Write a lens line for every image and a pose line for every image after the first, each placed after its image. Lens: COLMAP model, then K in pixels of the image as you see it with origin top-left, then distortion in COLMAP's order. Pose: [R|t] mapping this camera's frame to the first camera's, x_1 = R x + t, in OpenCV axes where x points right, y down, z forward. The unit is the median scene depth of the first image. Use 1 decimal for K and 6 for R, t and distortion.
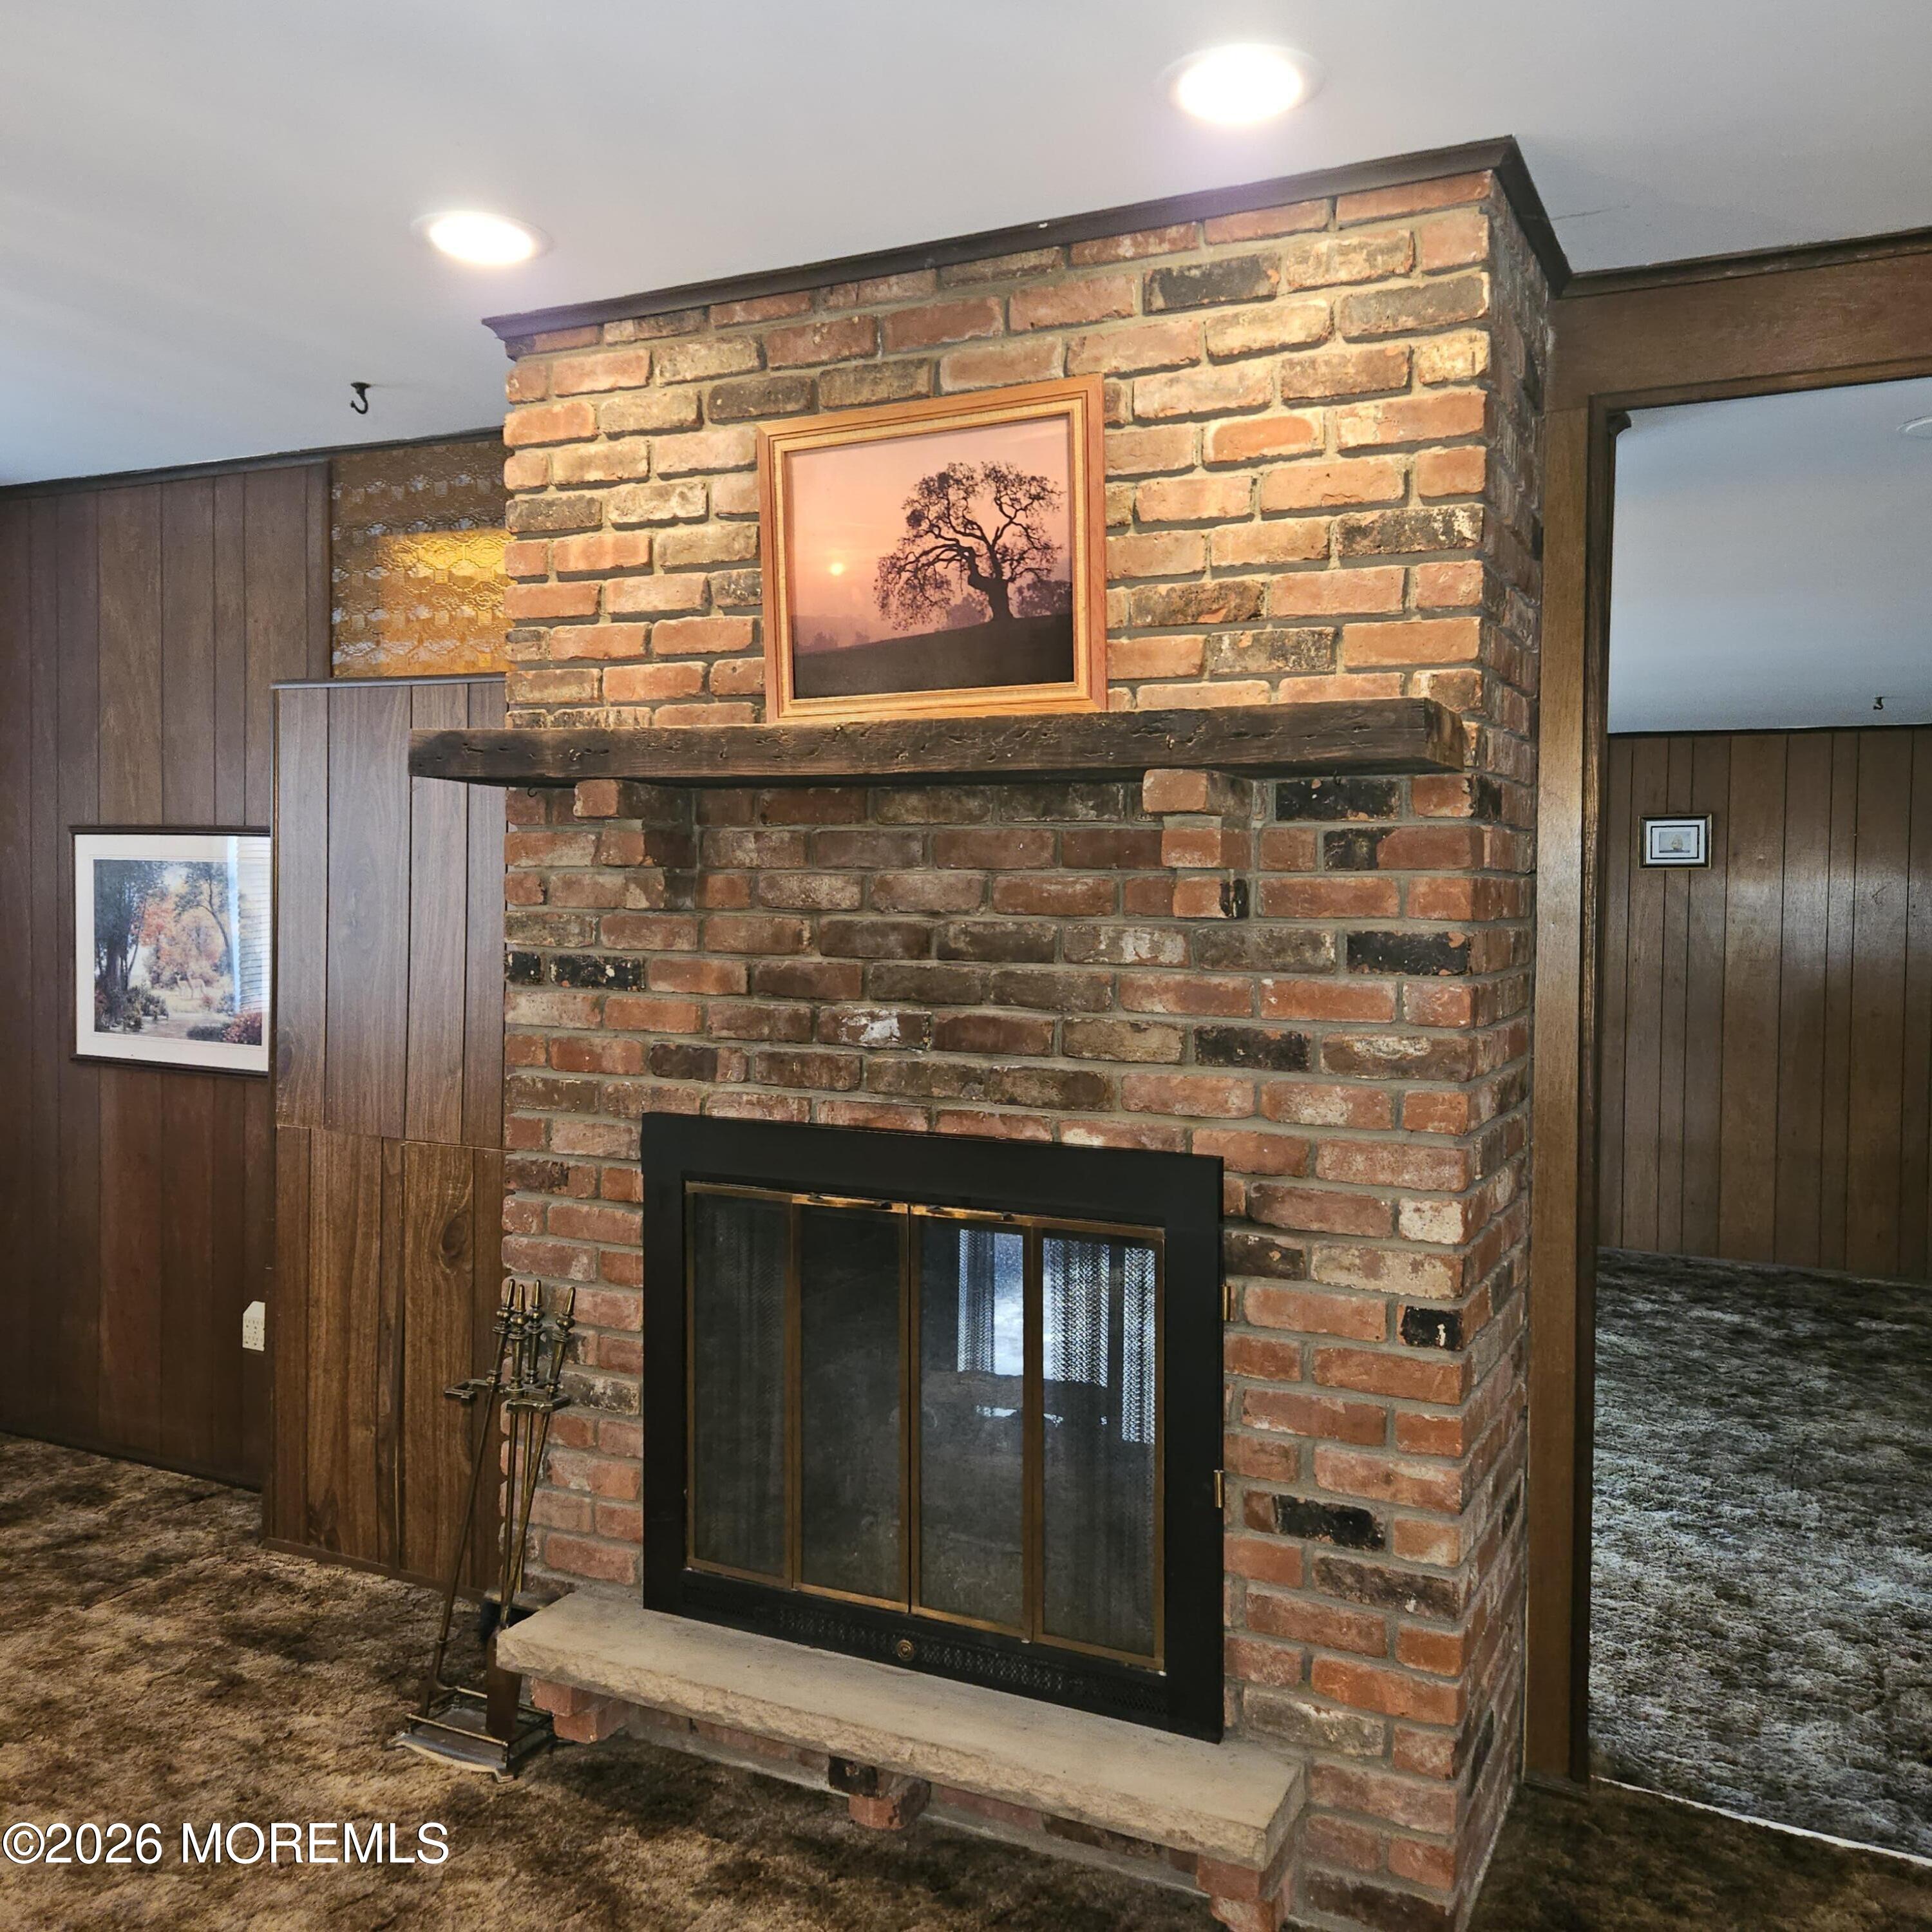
lens RADIAL K [[1720.7, 0, 993.3], [0, 1720.7, 920.7], [0, 0, 1]] dist [0.085817, -0.069241]
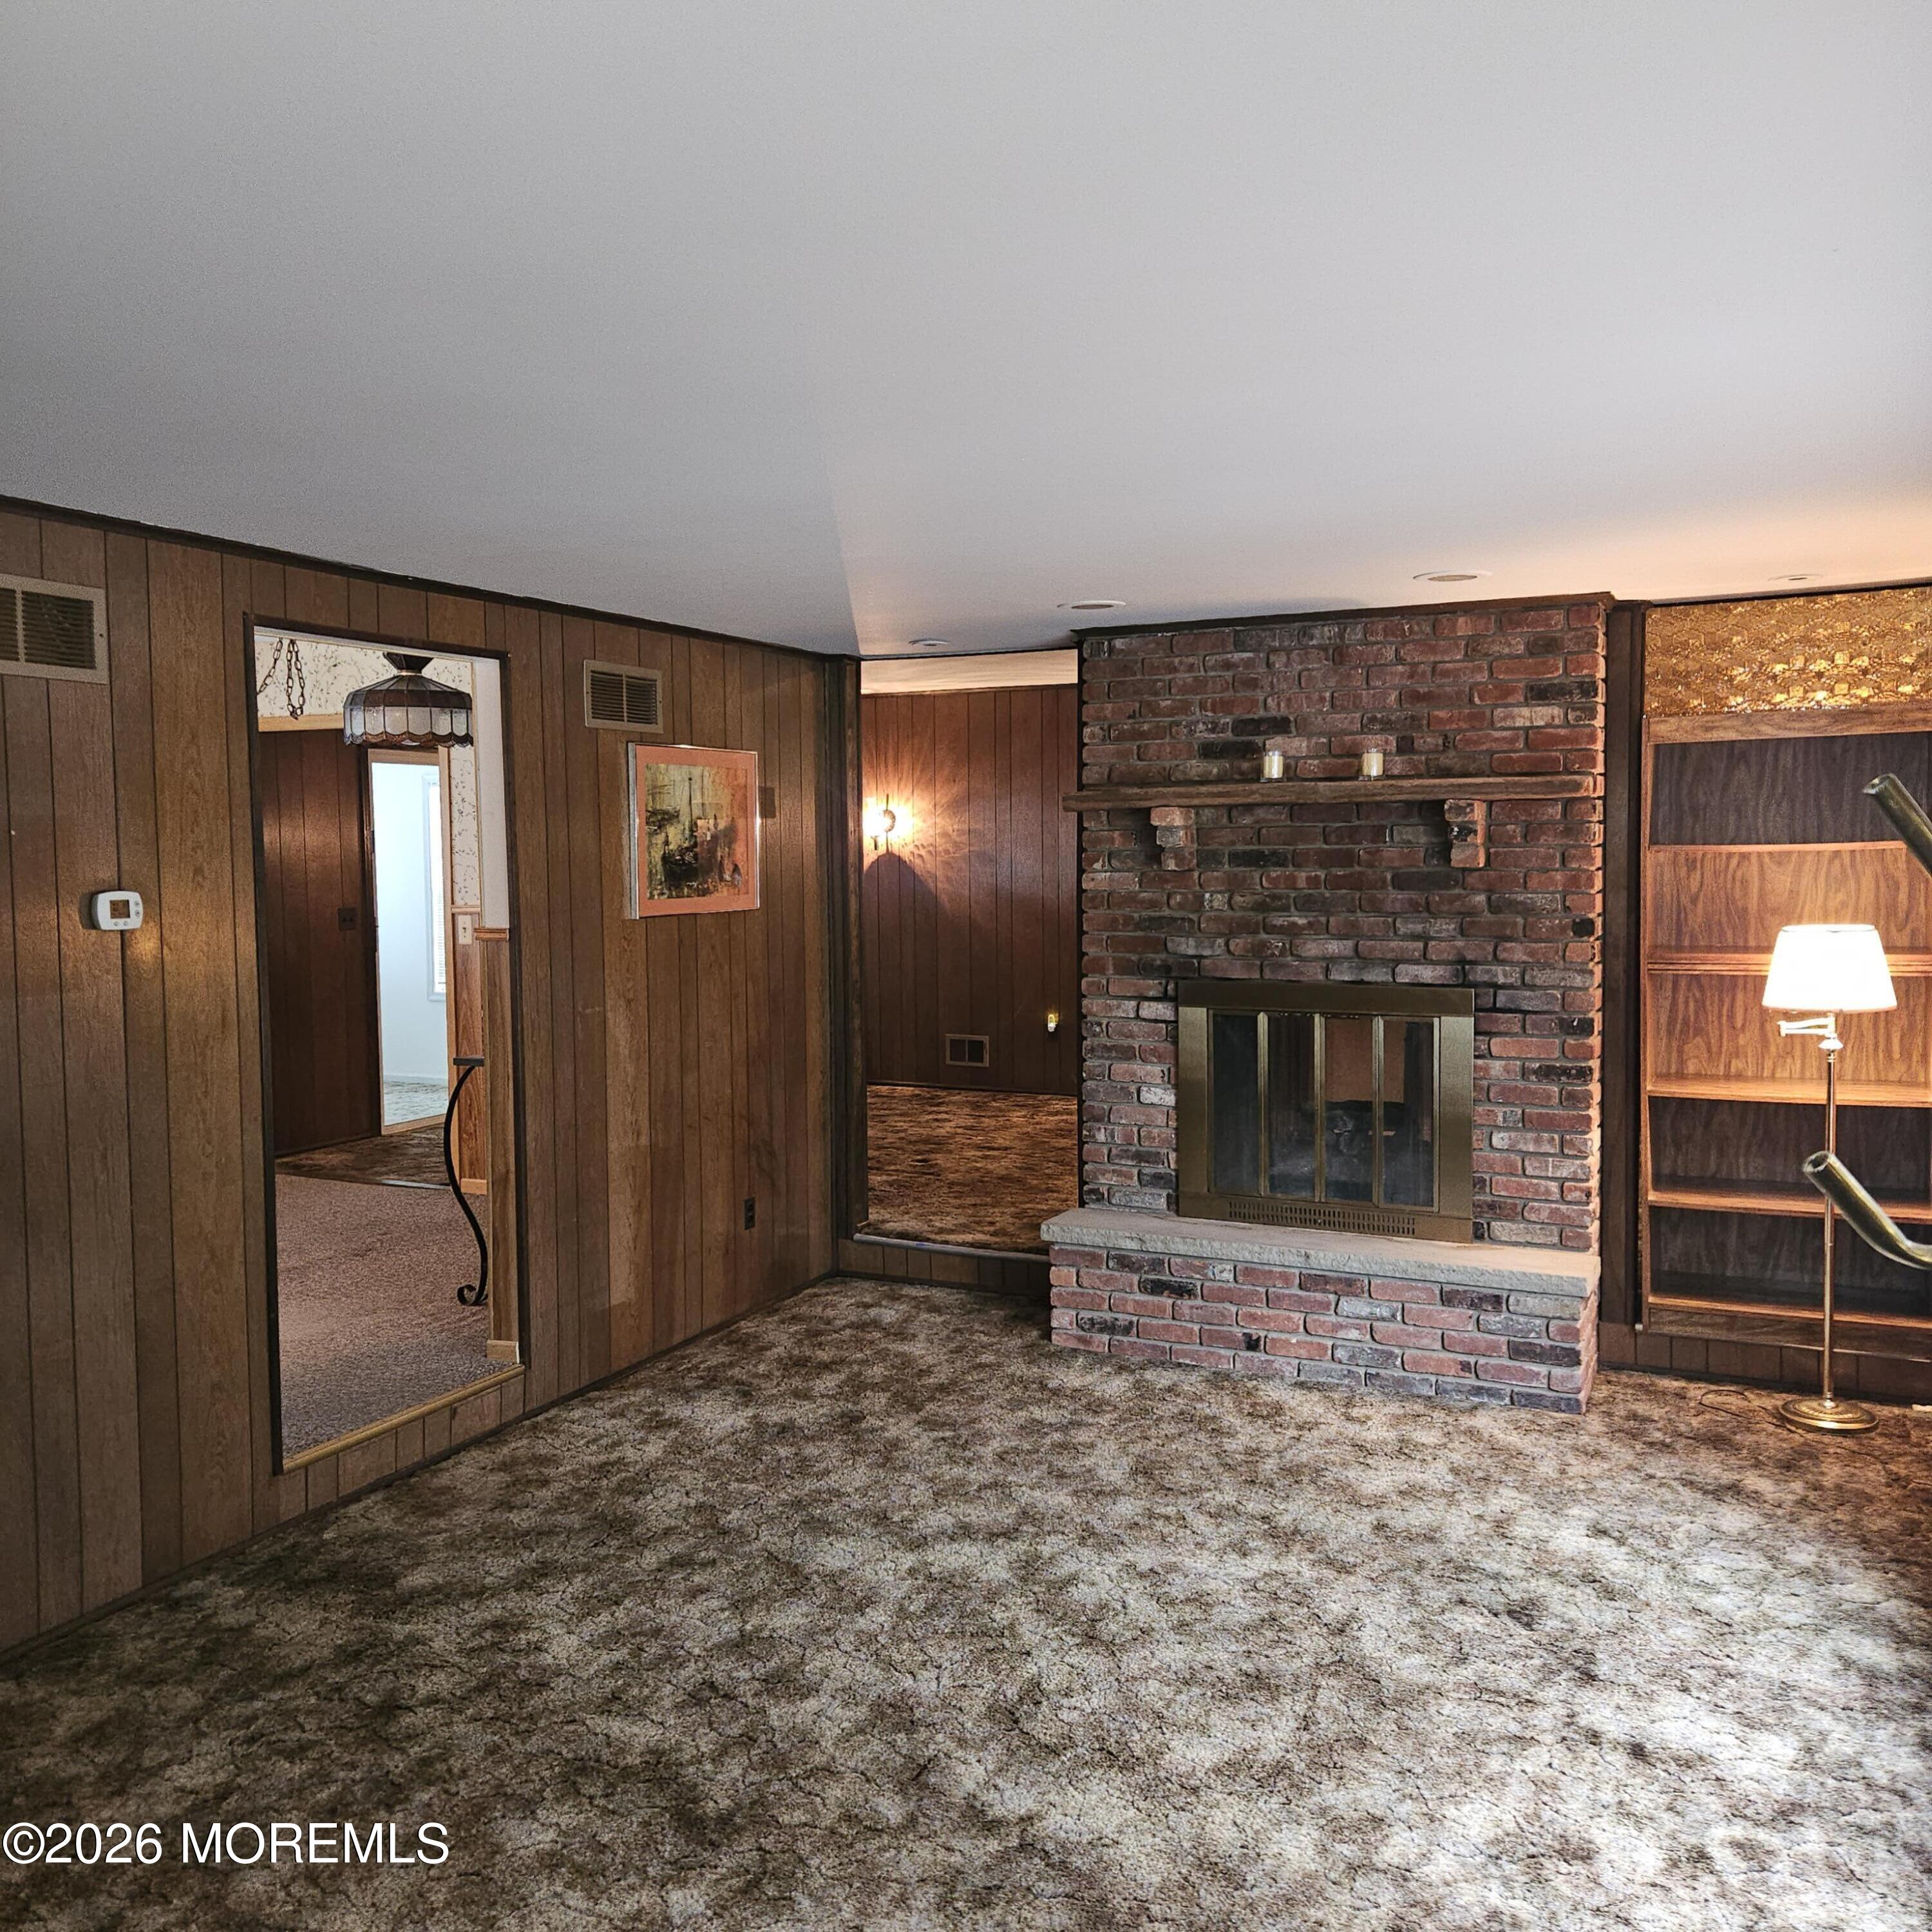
lens RADIAL K [[1720.7, 0, 957.8], [0, 1720.7, 948.7], [0, 0, 1]] dist [0.085817, -0.069241]
pose [[-0.999834, -0.018227, -0.000563, 0.228853], [-0.018218, 0.997043, 0.074653, -0.029175], [-0.000799, 0.074650, -0.997209, 1.439083]]
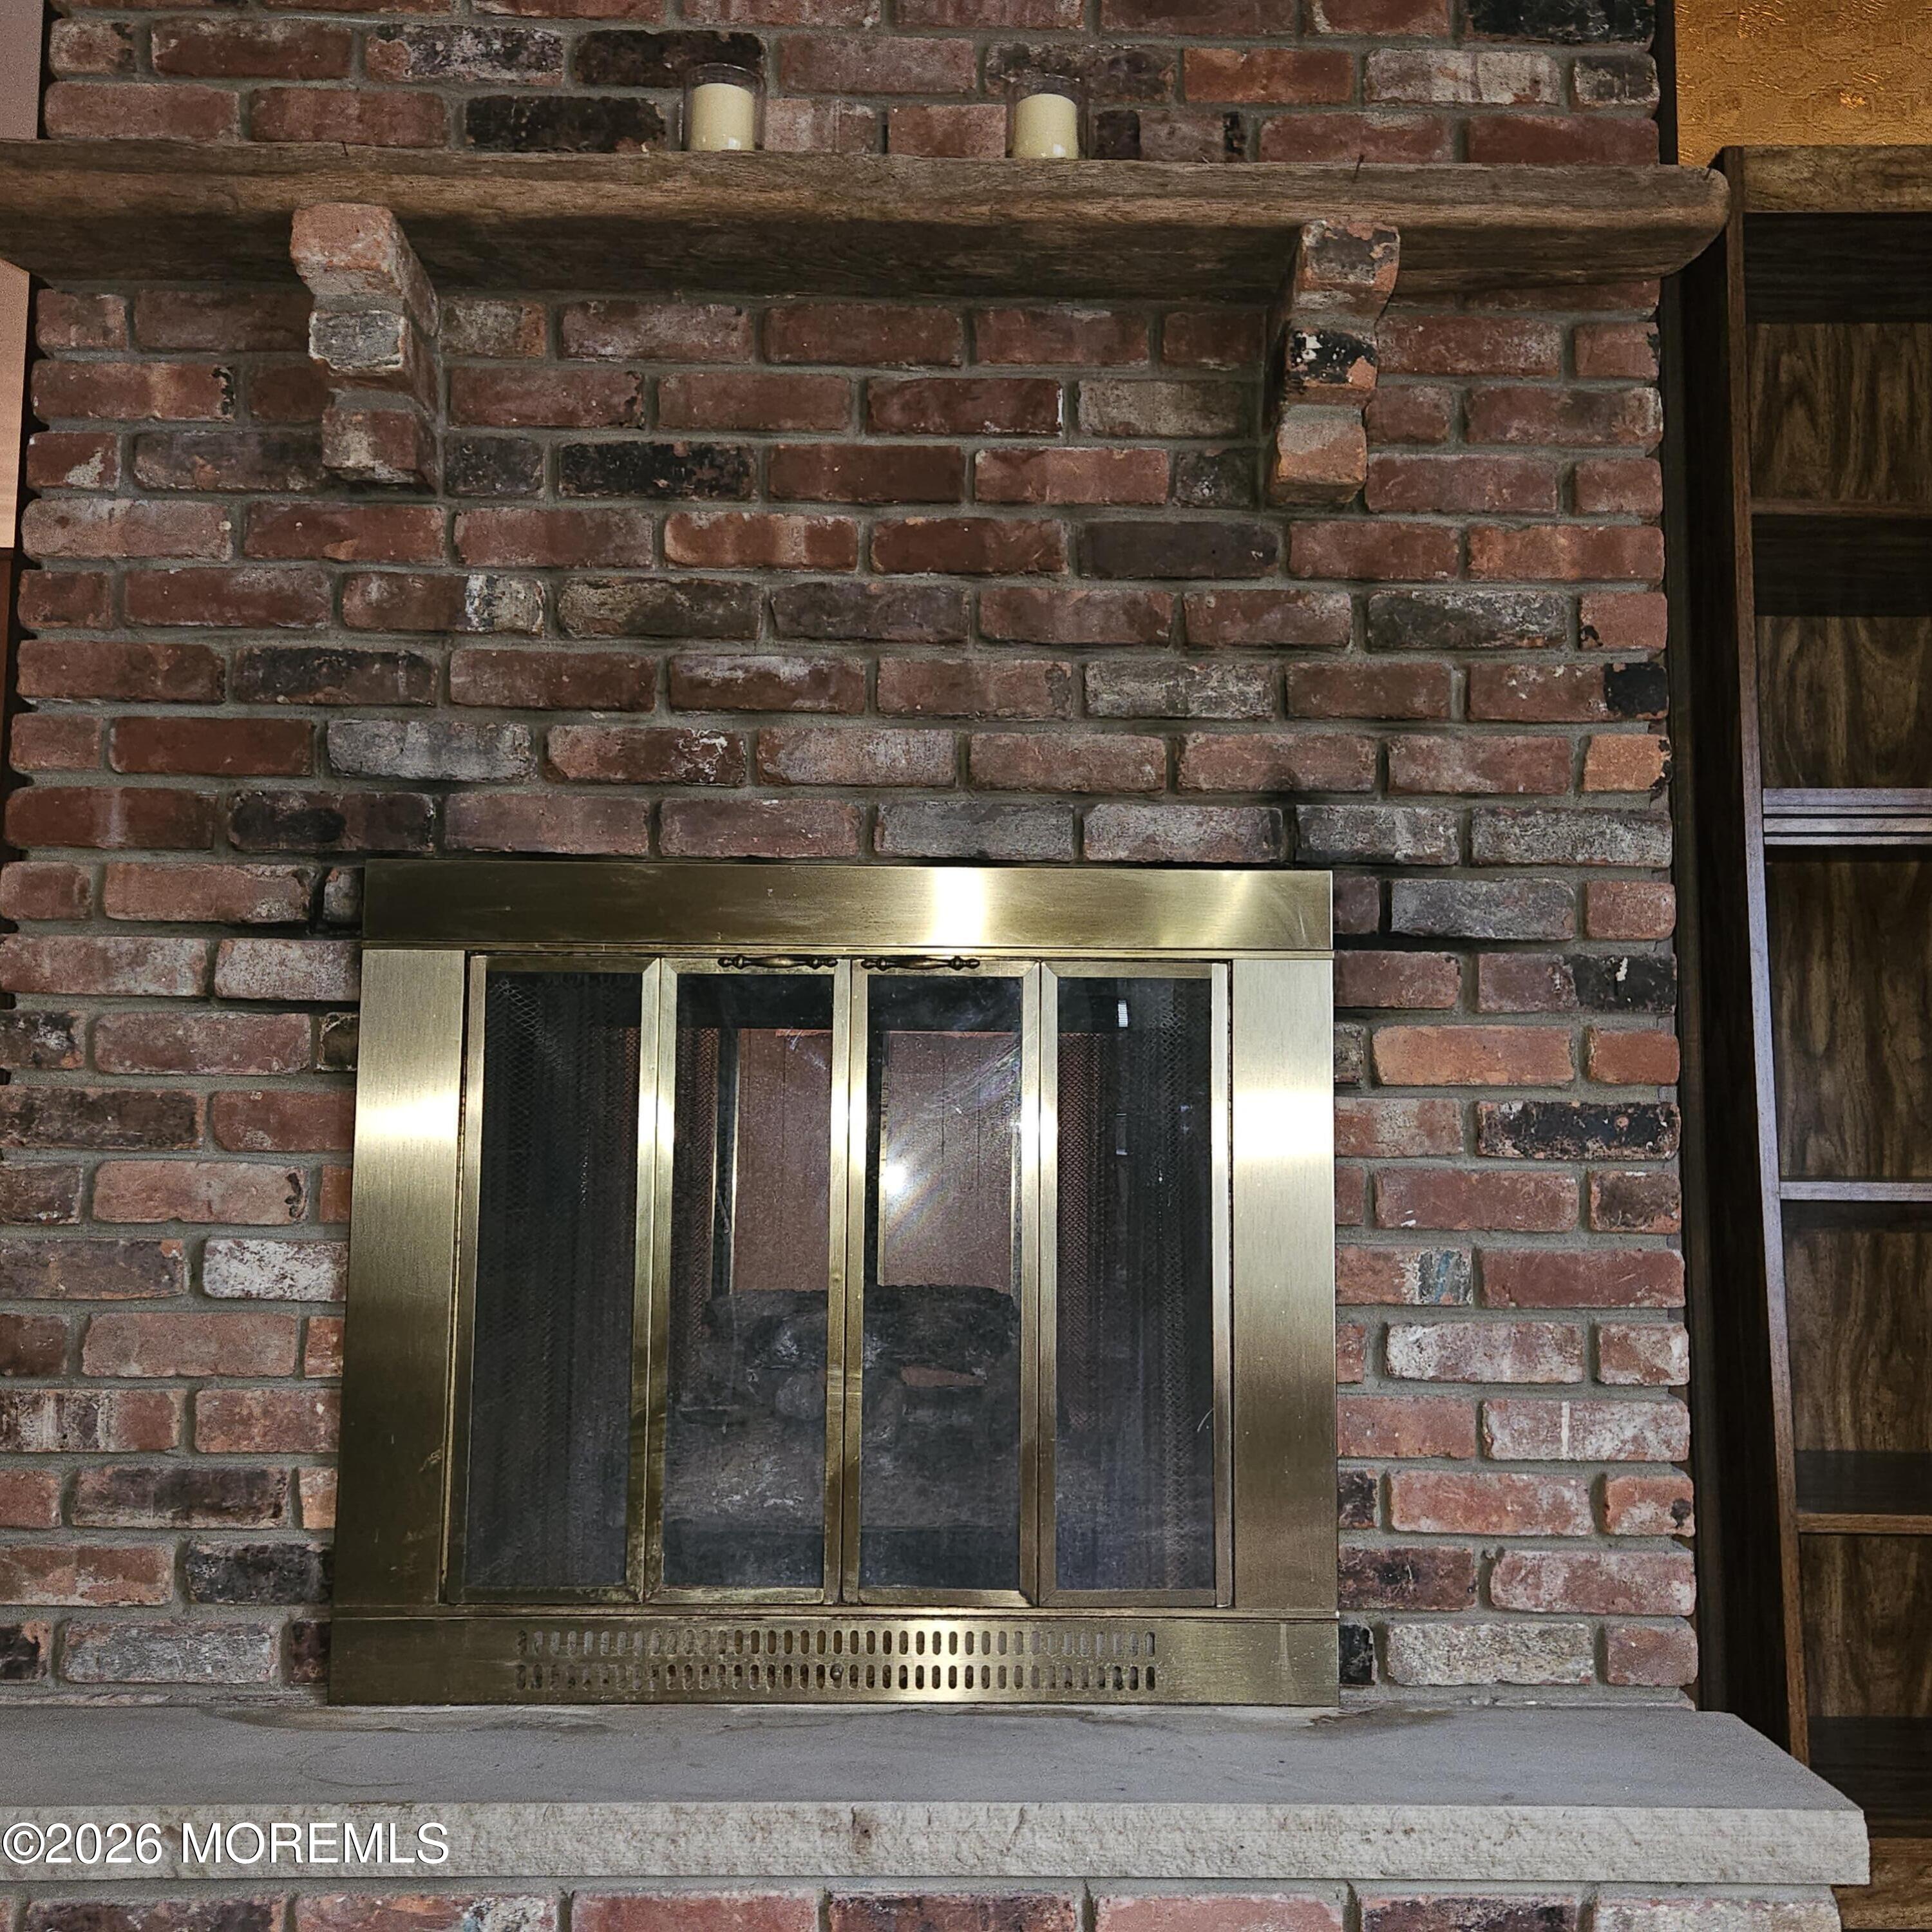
lens RADIAL K [[2066.1, 0, 987.6], [0, 2066.1, 936.5], [0, 0, 1]] dist [0.051503, 0.000000]
pose [[-0.891578, -0.079064, -0.445912, 0.167223], [-0.039813, 0.994514, -0.096732, 0.093873], [0.451114, -0.068491, -0.889834, 0.853711]]
